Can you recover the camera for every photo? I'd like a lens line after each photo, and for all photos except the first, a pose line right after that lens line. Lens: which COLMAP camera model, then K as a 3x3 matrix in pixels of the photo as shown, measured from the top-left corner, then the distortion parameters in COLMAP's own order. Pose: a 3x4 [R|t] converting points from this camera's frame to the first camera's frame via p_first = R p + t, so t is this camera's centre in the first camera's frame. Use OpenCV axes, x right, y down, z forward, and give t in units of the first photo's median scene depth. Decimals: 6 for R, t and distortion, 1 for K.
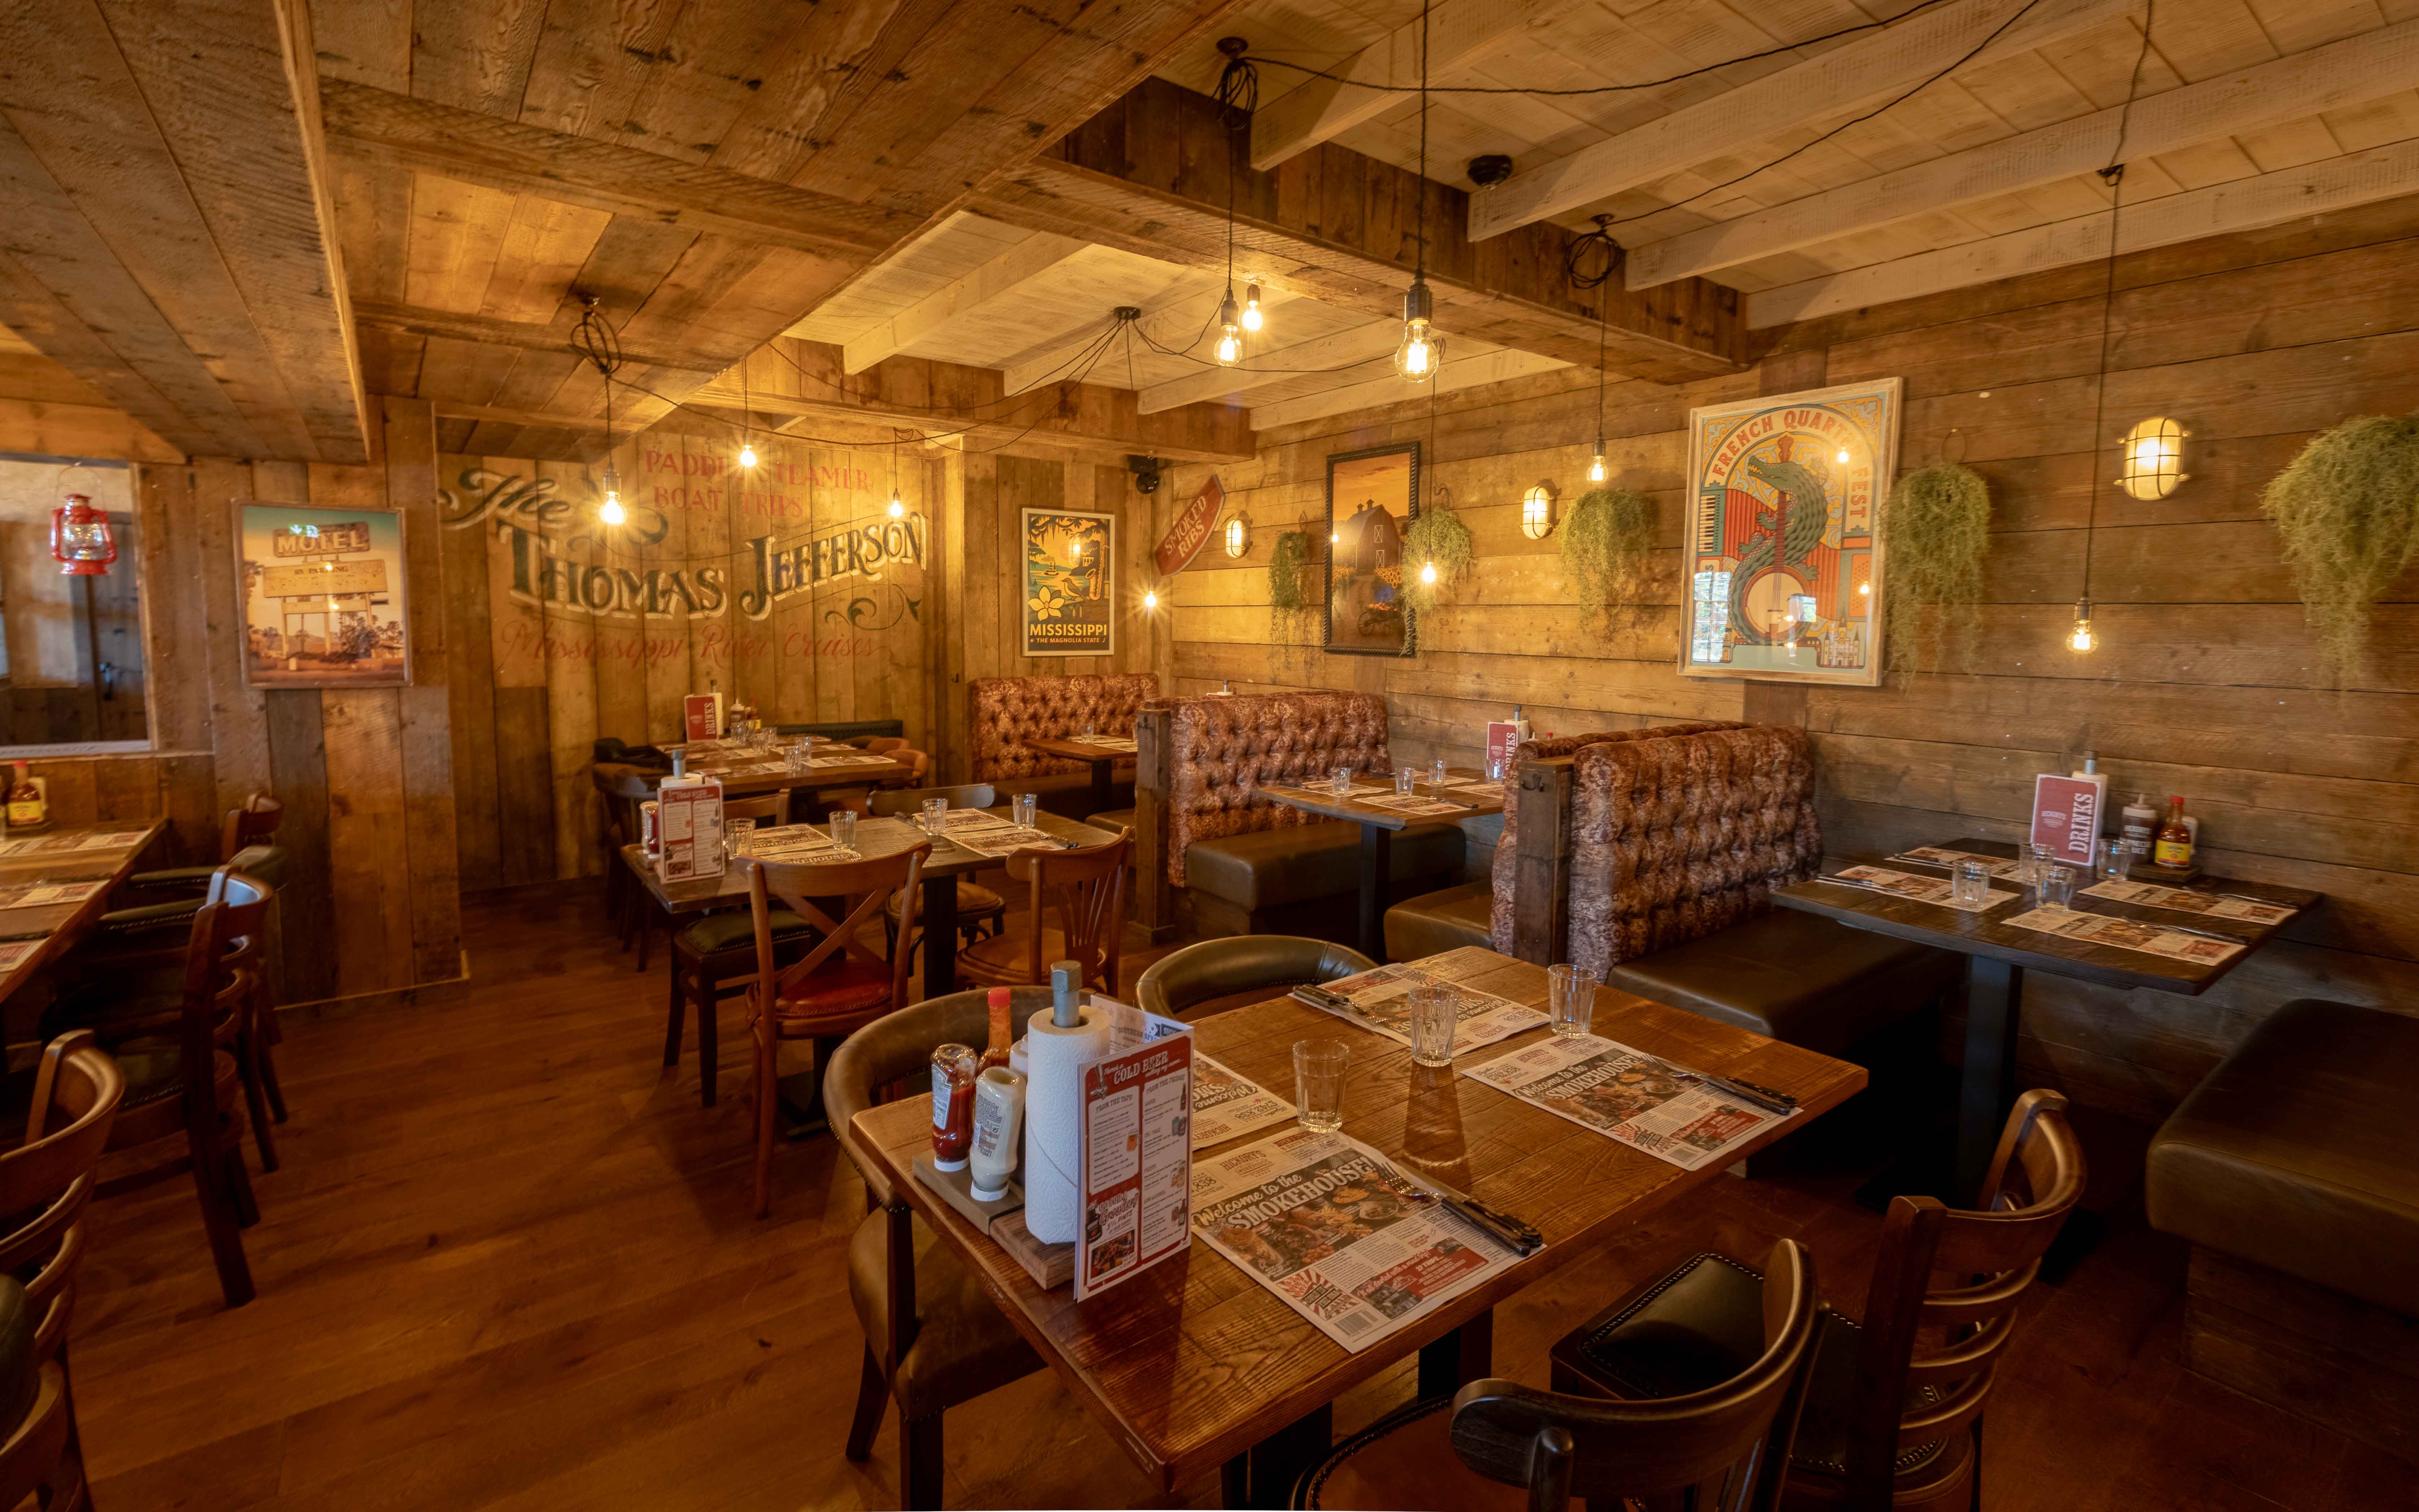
lens RADIAL K [[1074.2, 0, 1198.3], [0, 1074.2, 734.0], [0, 0, 1]] dist [0.002500, -0.000372]
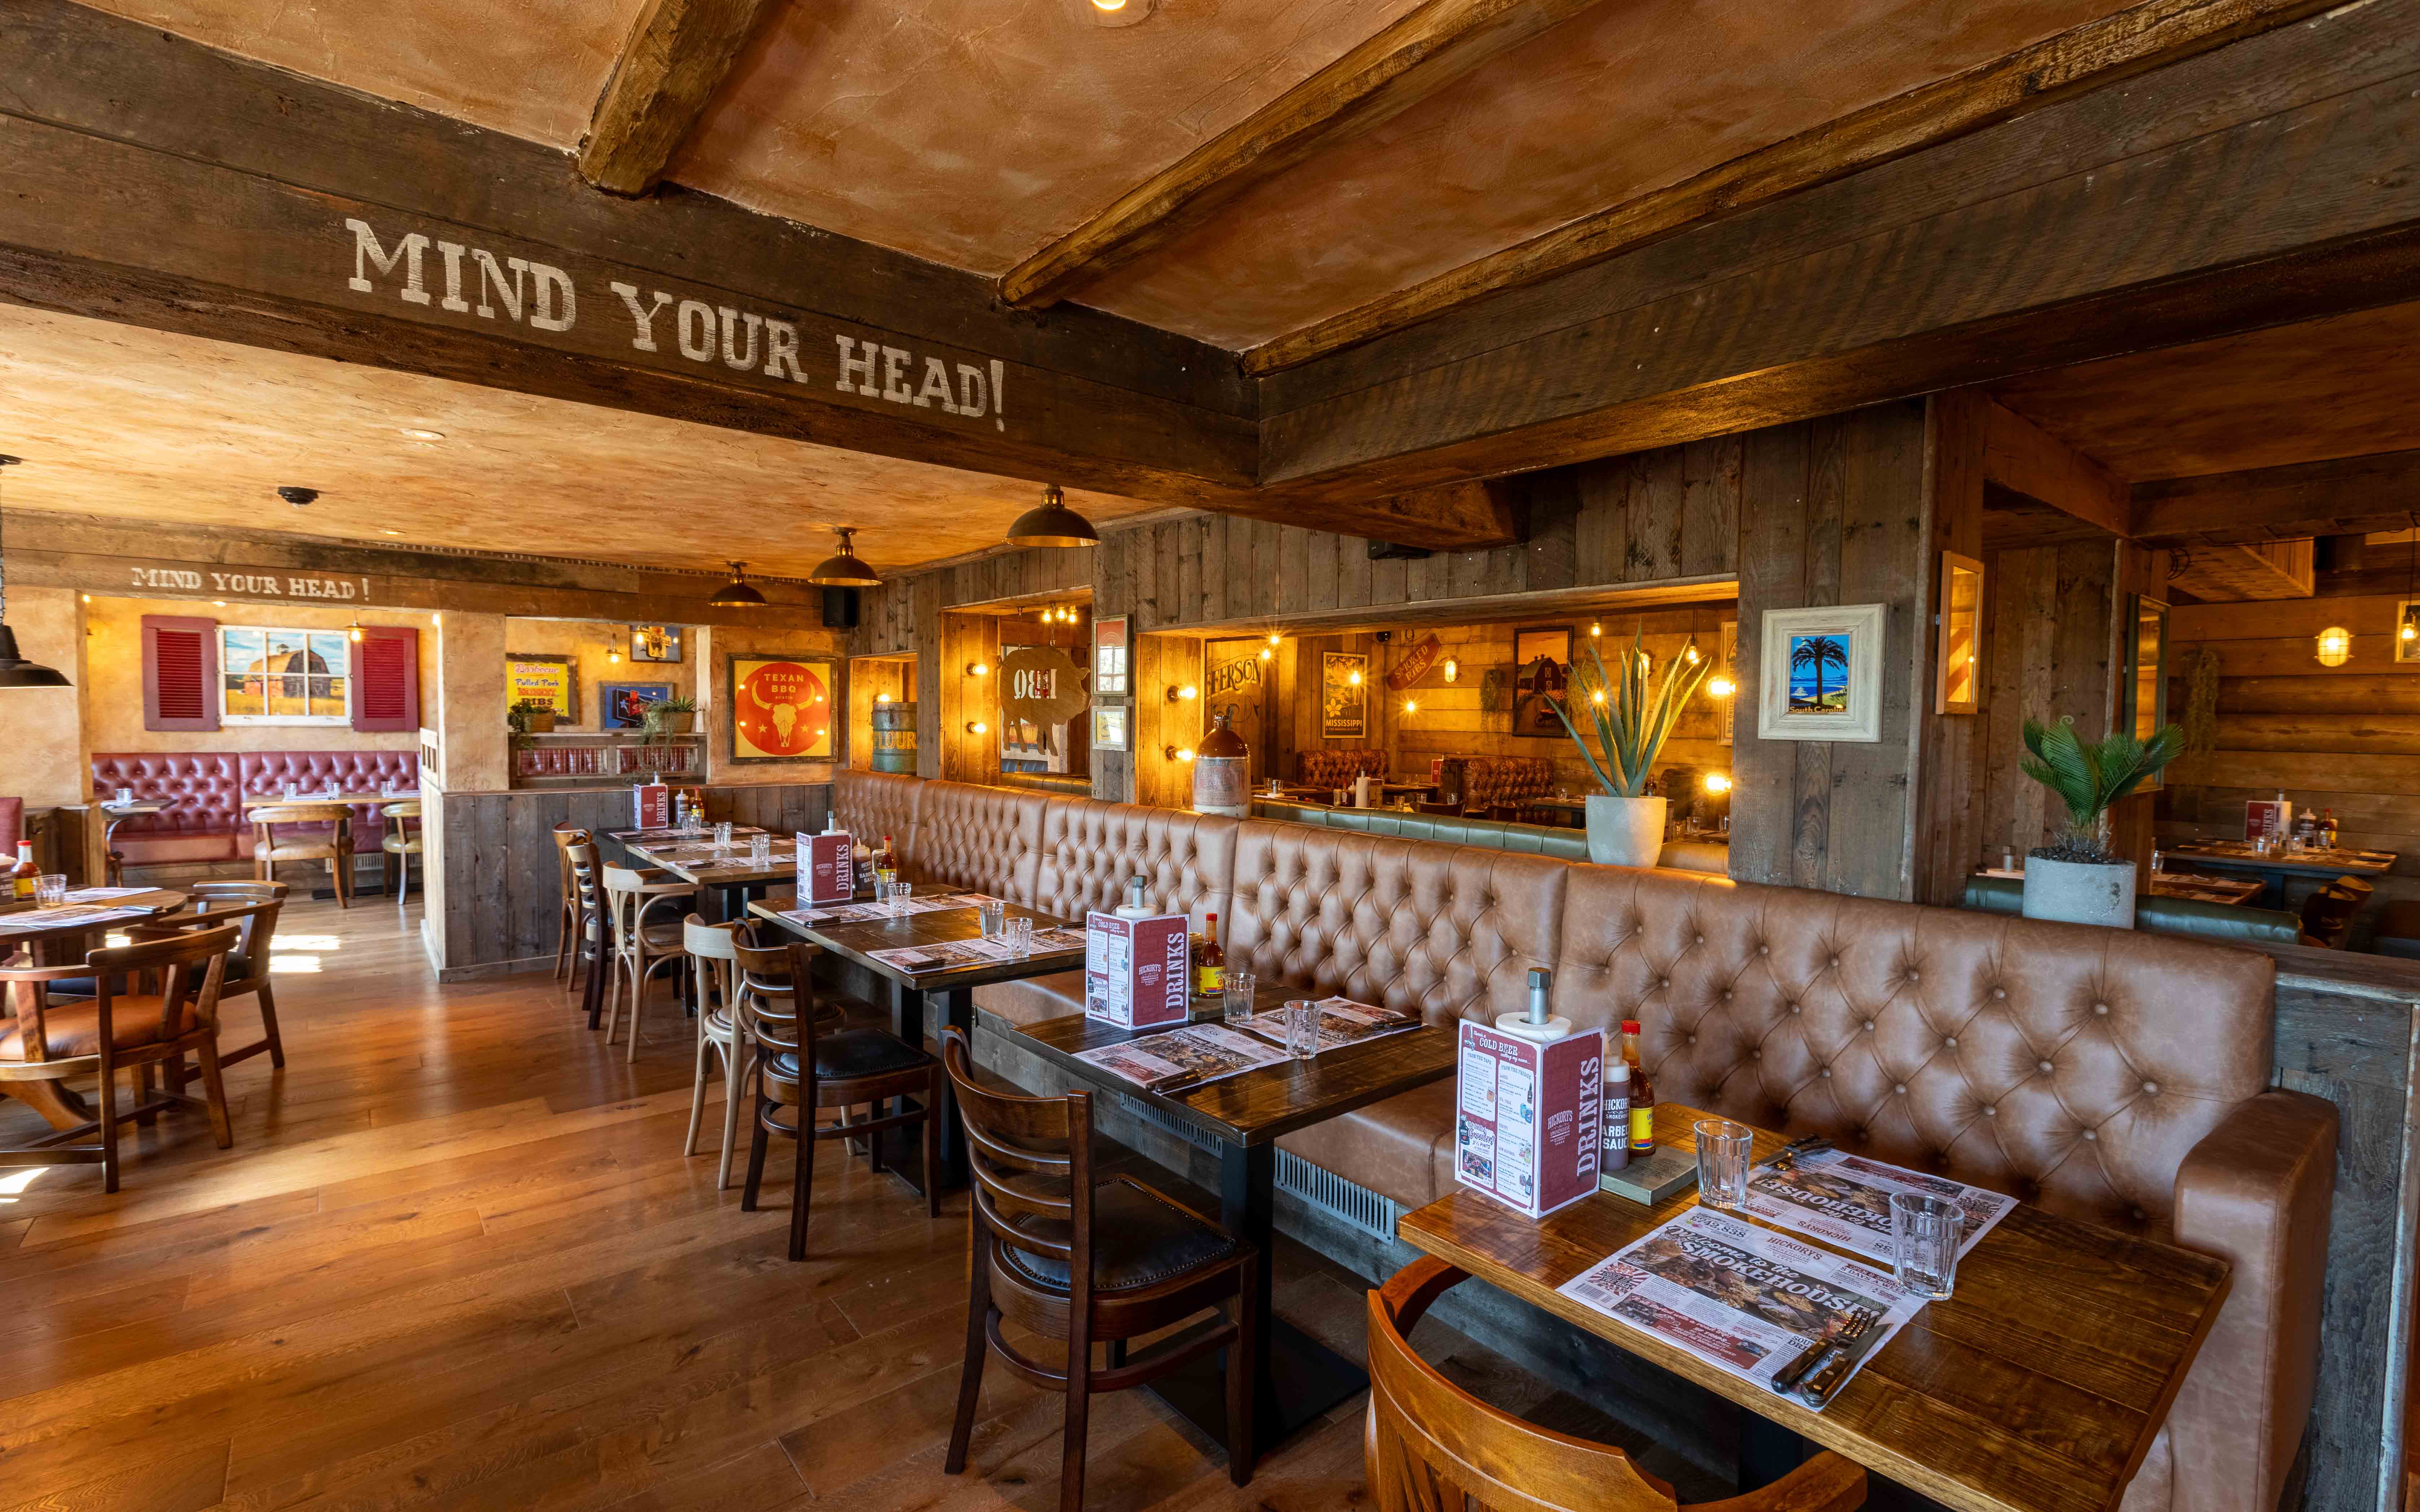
lens RADIAL K [[1074.5, 0, 1209.6], [0, 1074.5, 772.3], [0, 0, 1]] dist [0.002500, -0.000372]
pose [[0.998466, 0.003603, 0.055255, -0.500458], [-0.000614, 0.998539, -0.054025, 0.085433], [-0.055369, 0.053908, 0.997010, -0.788372]]
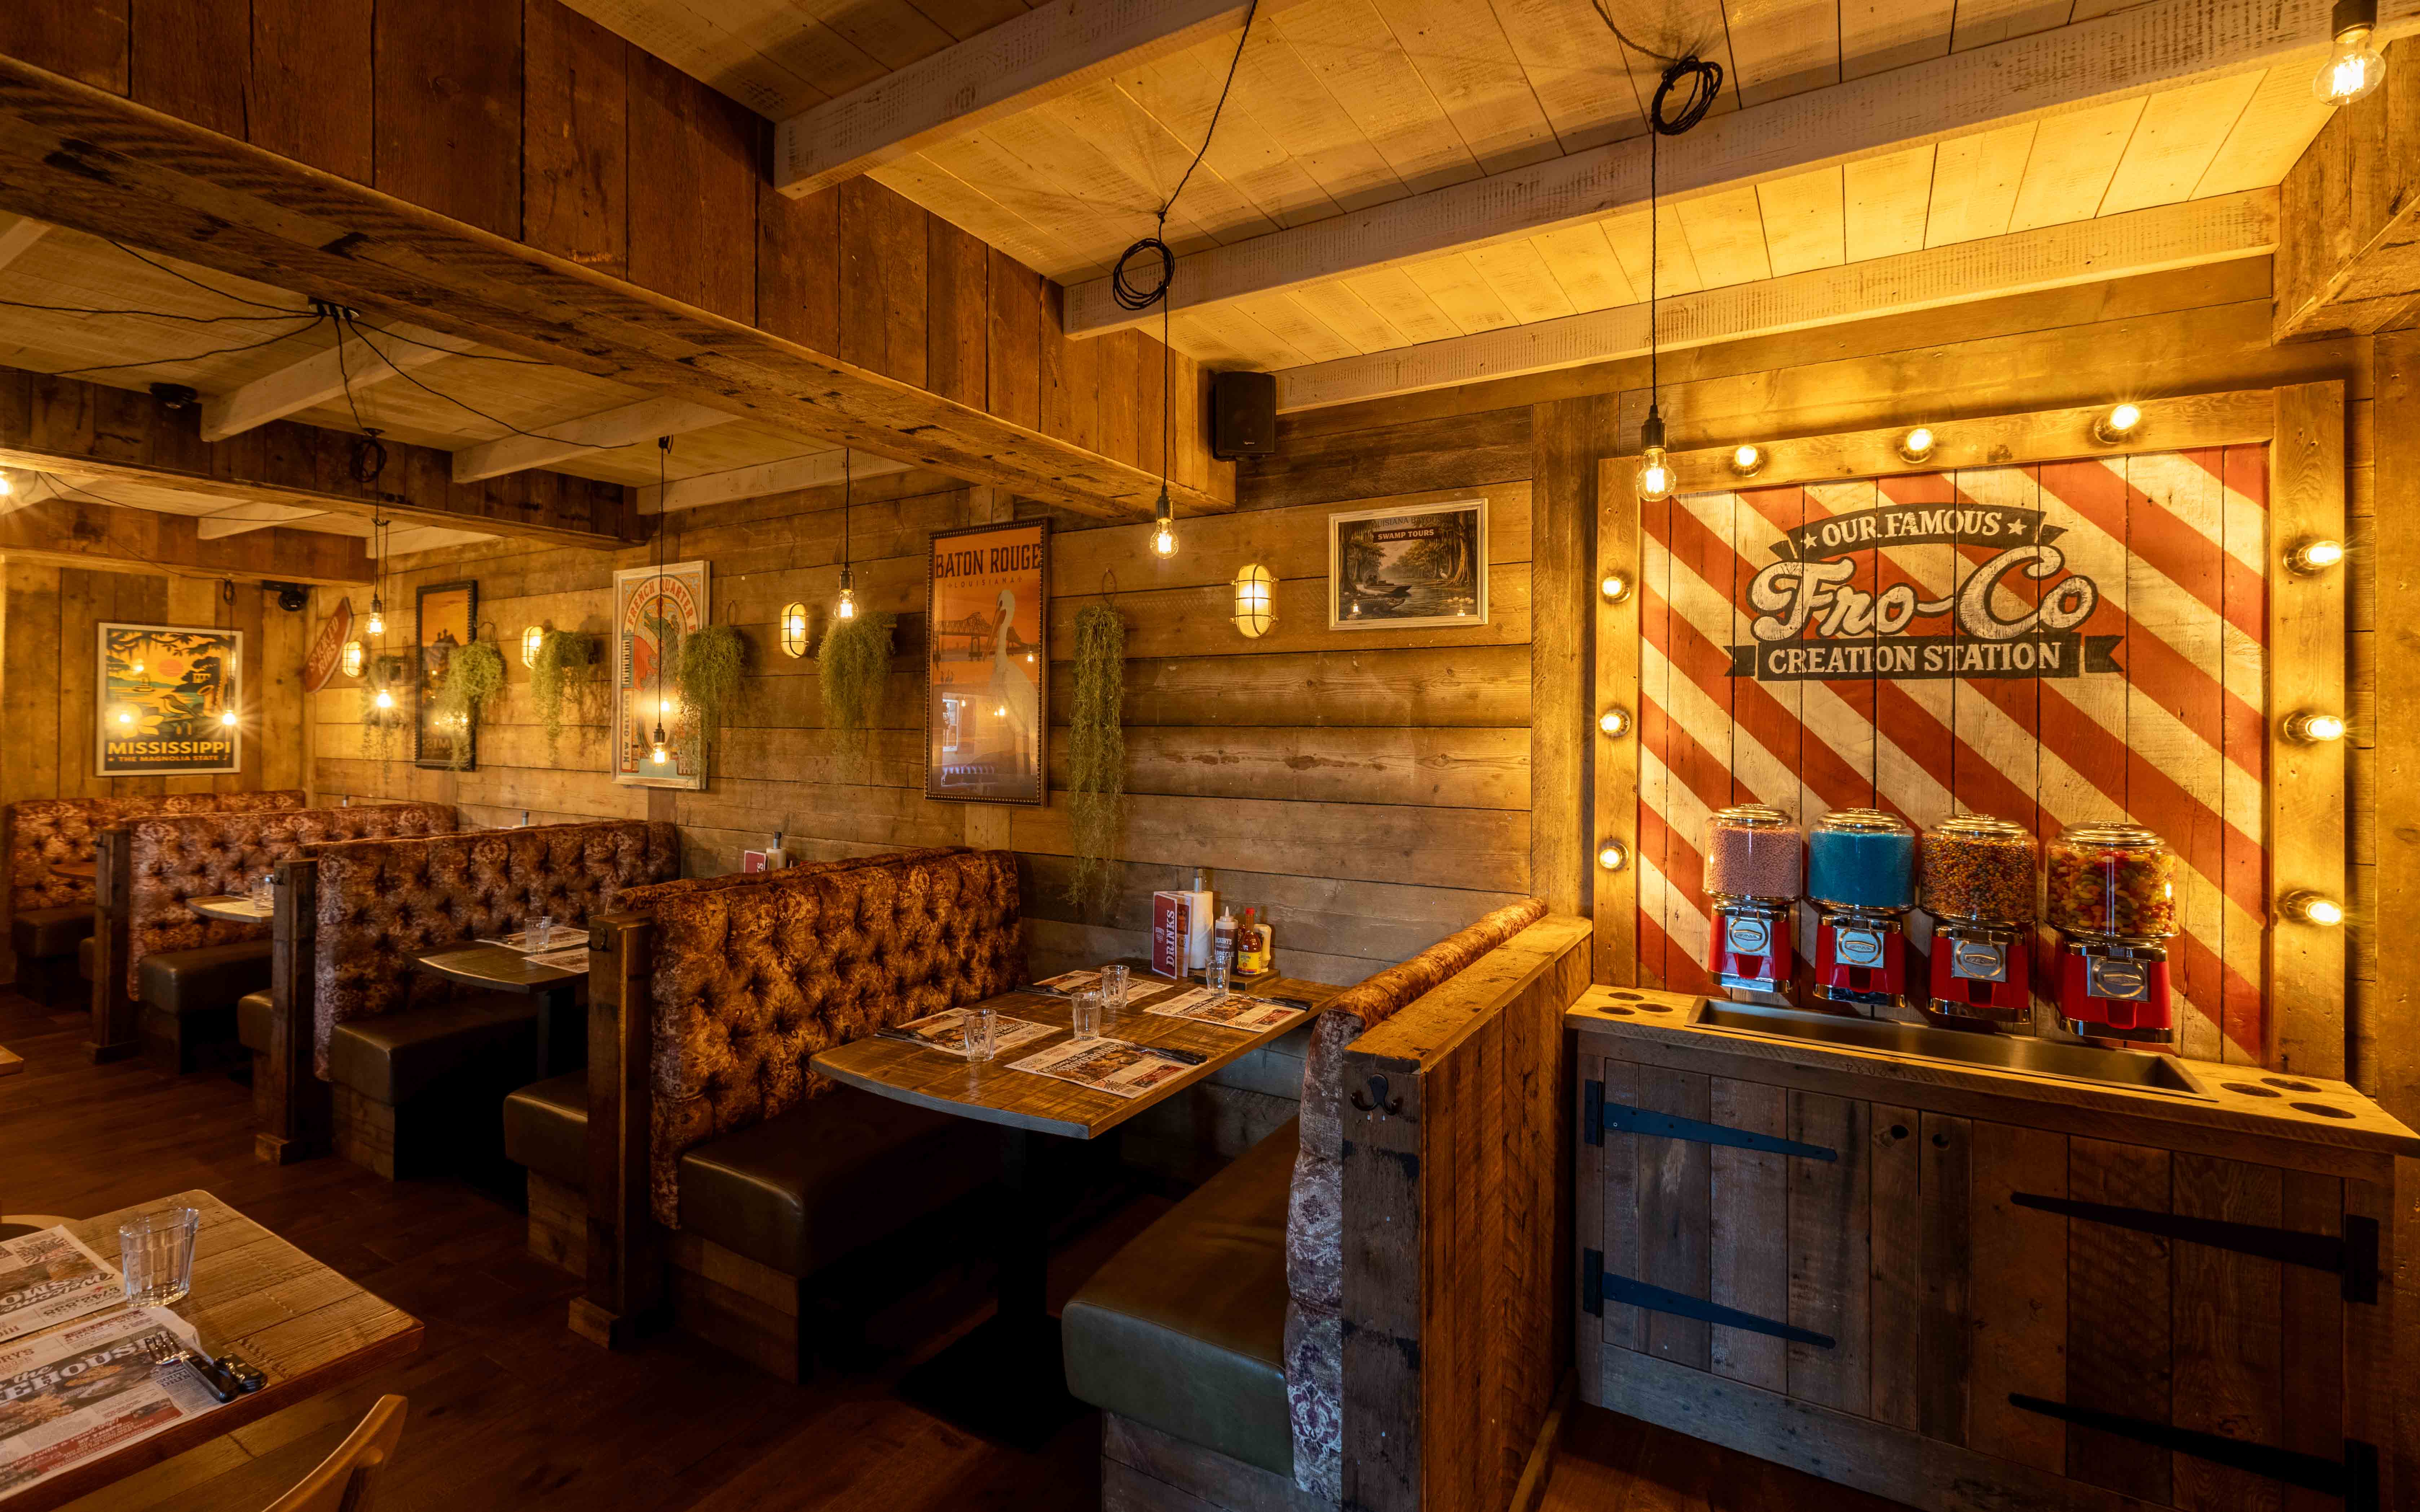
lens RADIAL K [[1074.6, 0, 1213.8], [0, 1074.6, 729.9], [0, 0, 1]] dist [0.002500, -0.000372]
pose [[0.927996, -0.006211, 0.372540, 0.461768], [0.043537, 0.994819, -0.091865, 0.020002], [-0.370039, 0.101470, 0.923458, -0.289226]]
